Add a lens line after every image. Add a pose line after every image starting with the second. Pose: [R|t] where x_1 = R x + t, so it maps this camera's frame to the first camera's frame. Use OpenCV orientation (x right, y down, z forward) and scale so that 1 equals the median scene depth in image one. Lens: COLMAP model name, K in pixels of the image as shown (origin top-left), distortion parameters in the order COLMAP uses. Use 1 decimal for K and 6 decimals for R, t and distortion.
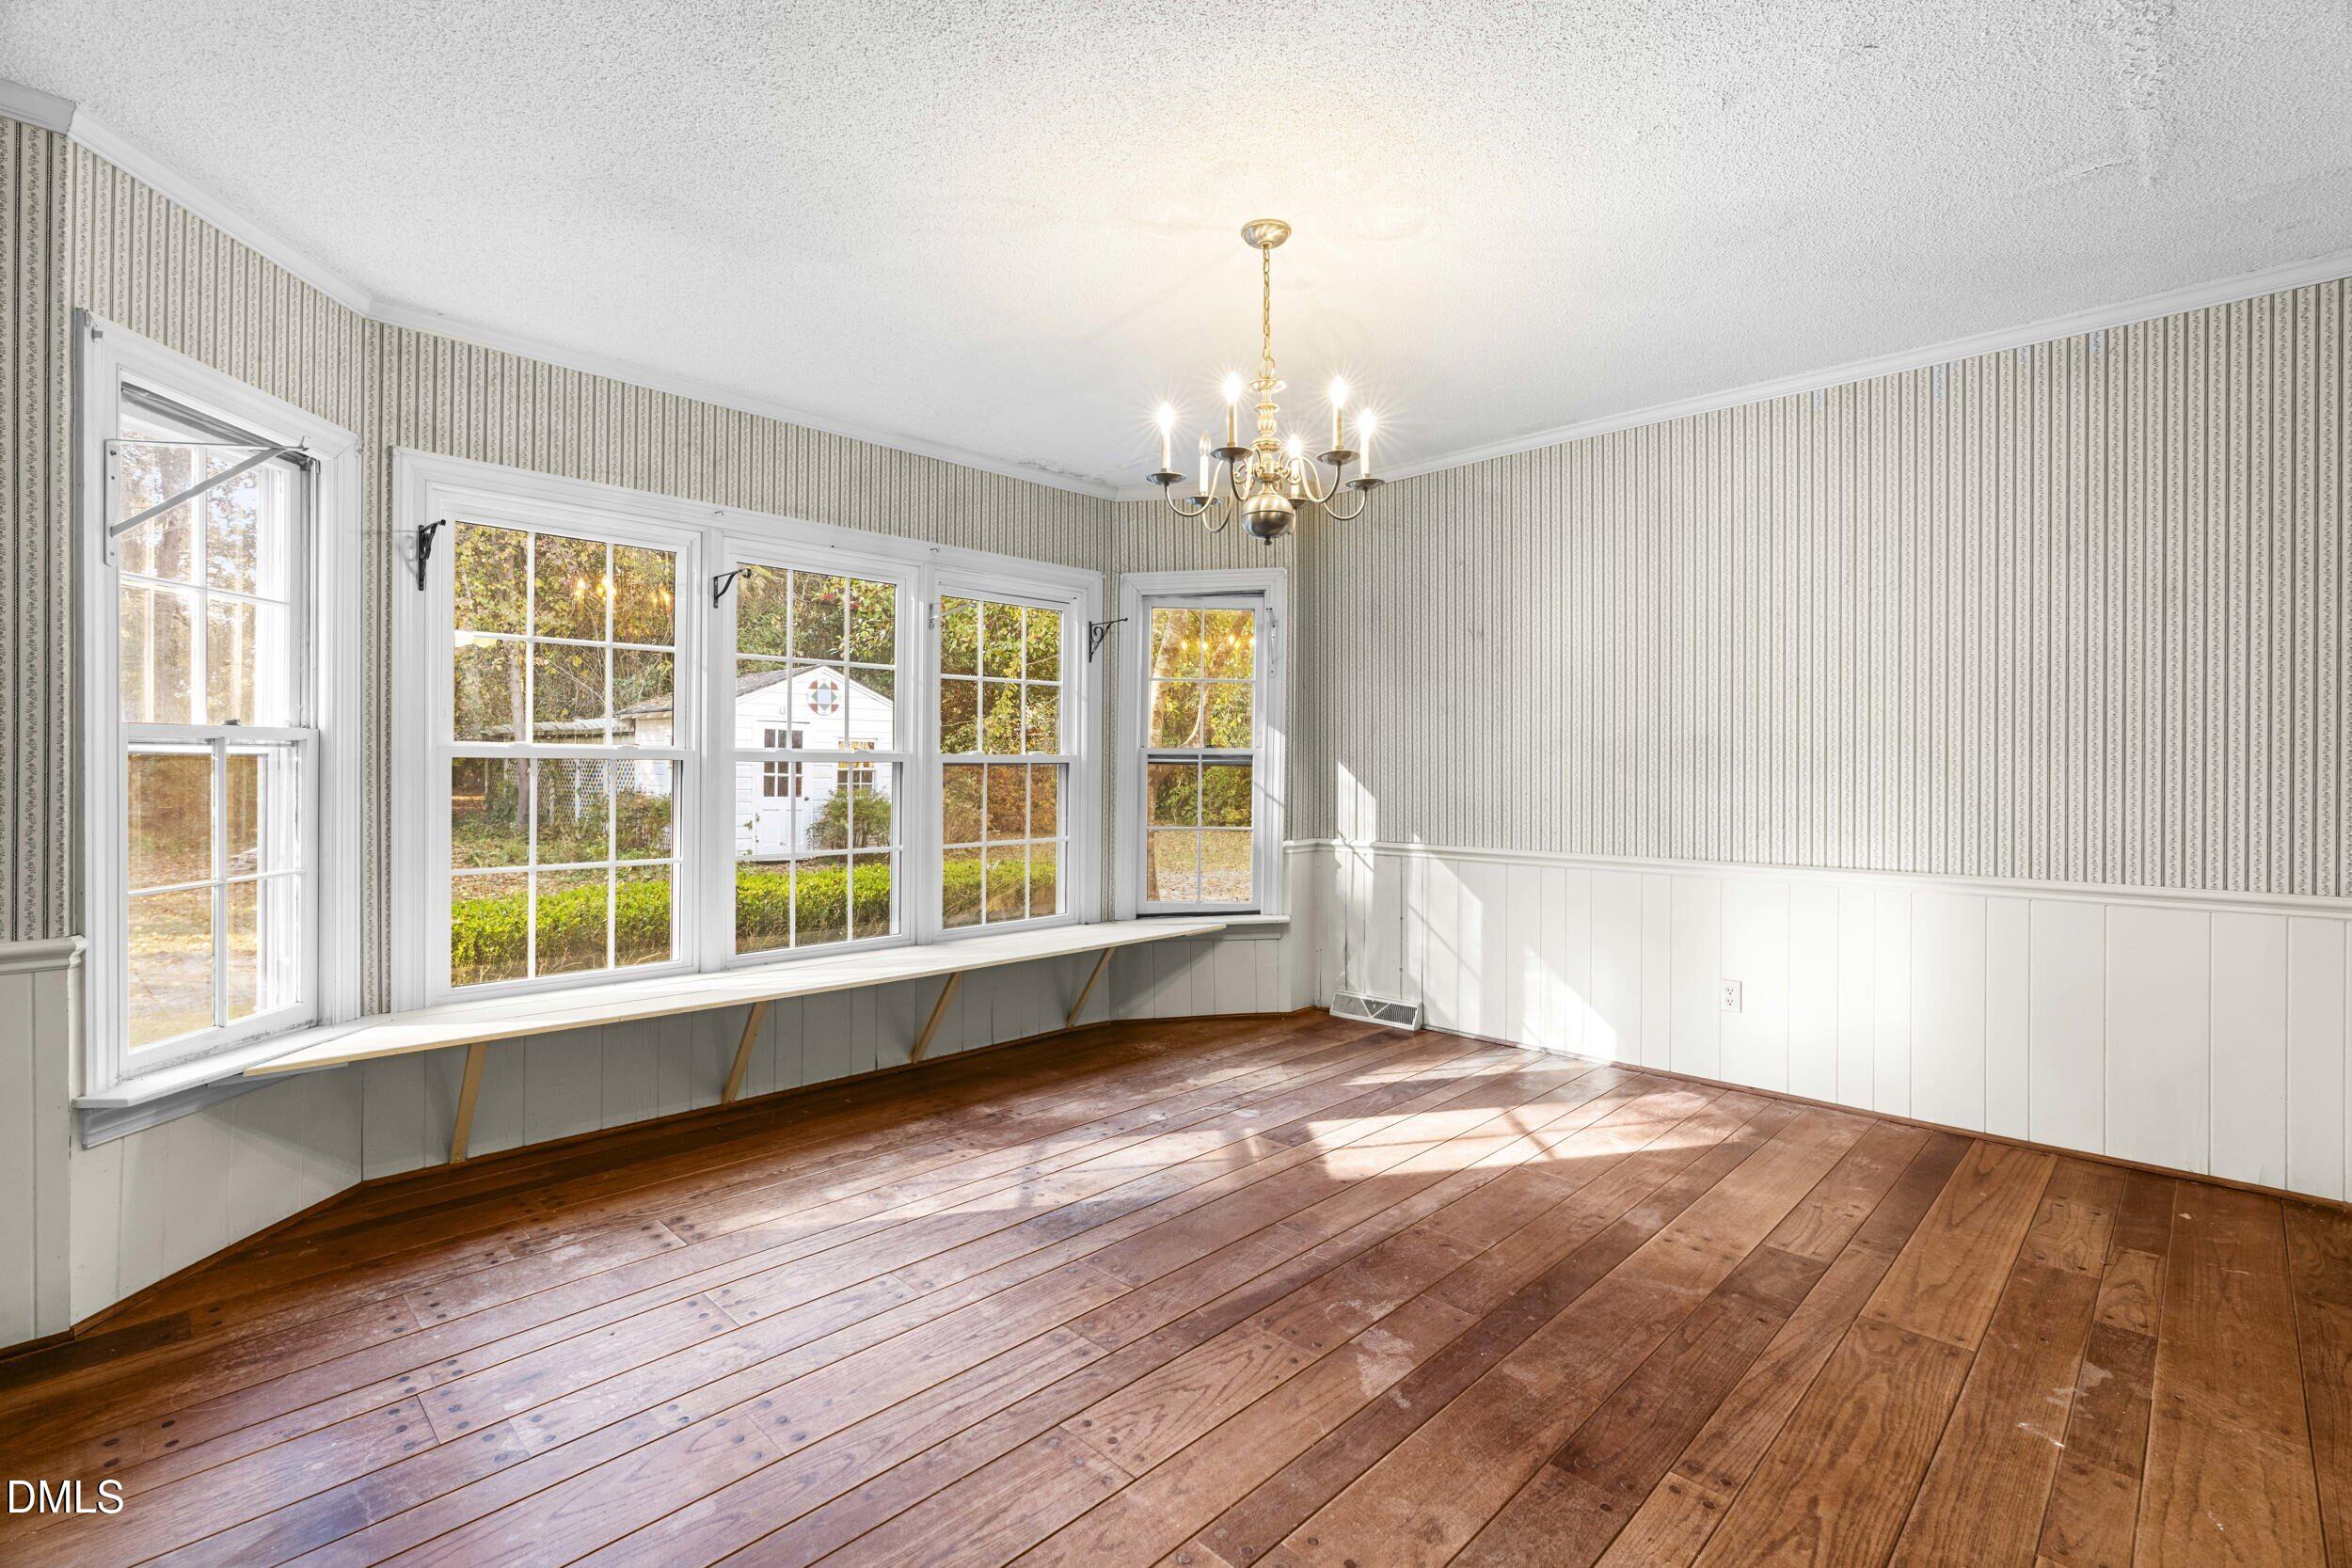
lens RADIAL K [[1068.1, 0, 1175.5], [0, 1068.1, 769.1], [0, 0, 1]] dist [-0.000177, -0.000022]
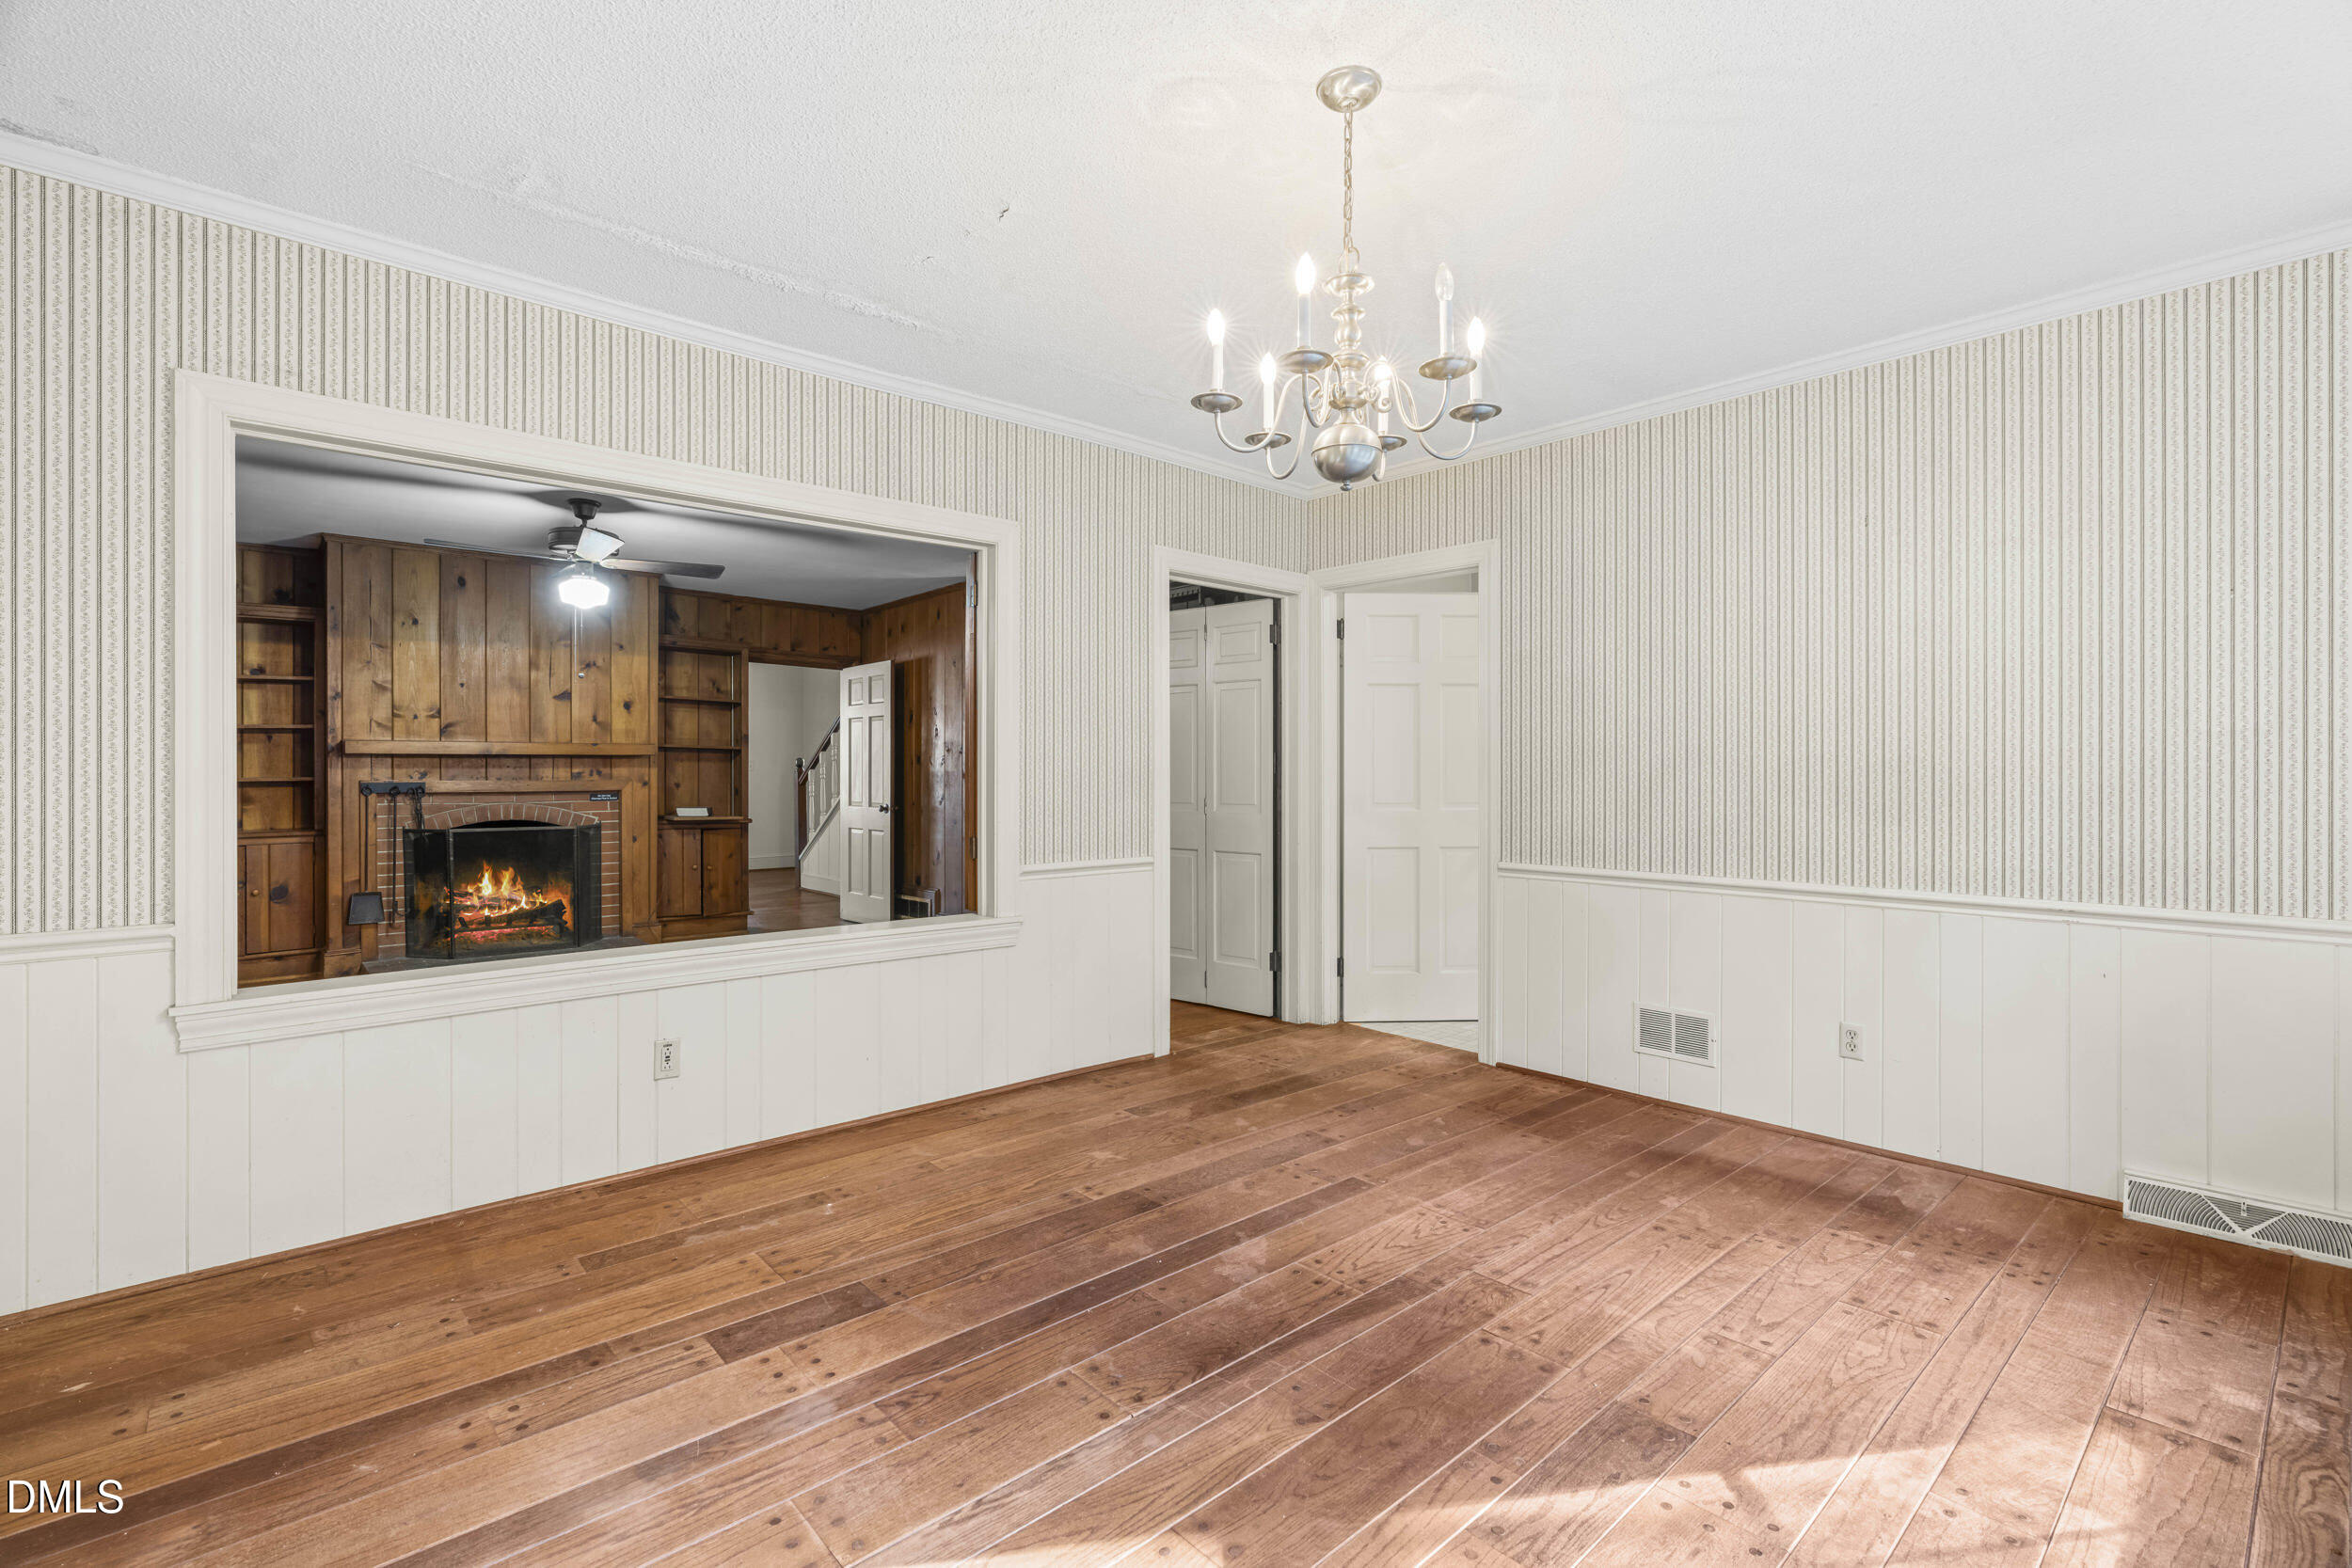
lens RADIAL K [[1068.1, 0, 1175.5], [0, 1068.1, 769.1], [0, 0, 1]] dist [-0.000177, -0.000022]
pose [[-0.998174, -0.003432, 0.060308, 0.167047], [-0.002875, 0.999952, 0.009324, -0.015454], [-0.060337, 0.009133, -0.998136, 1.839909]]
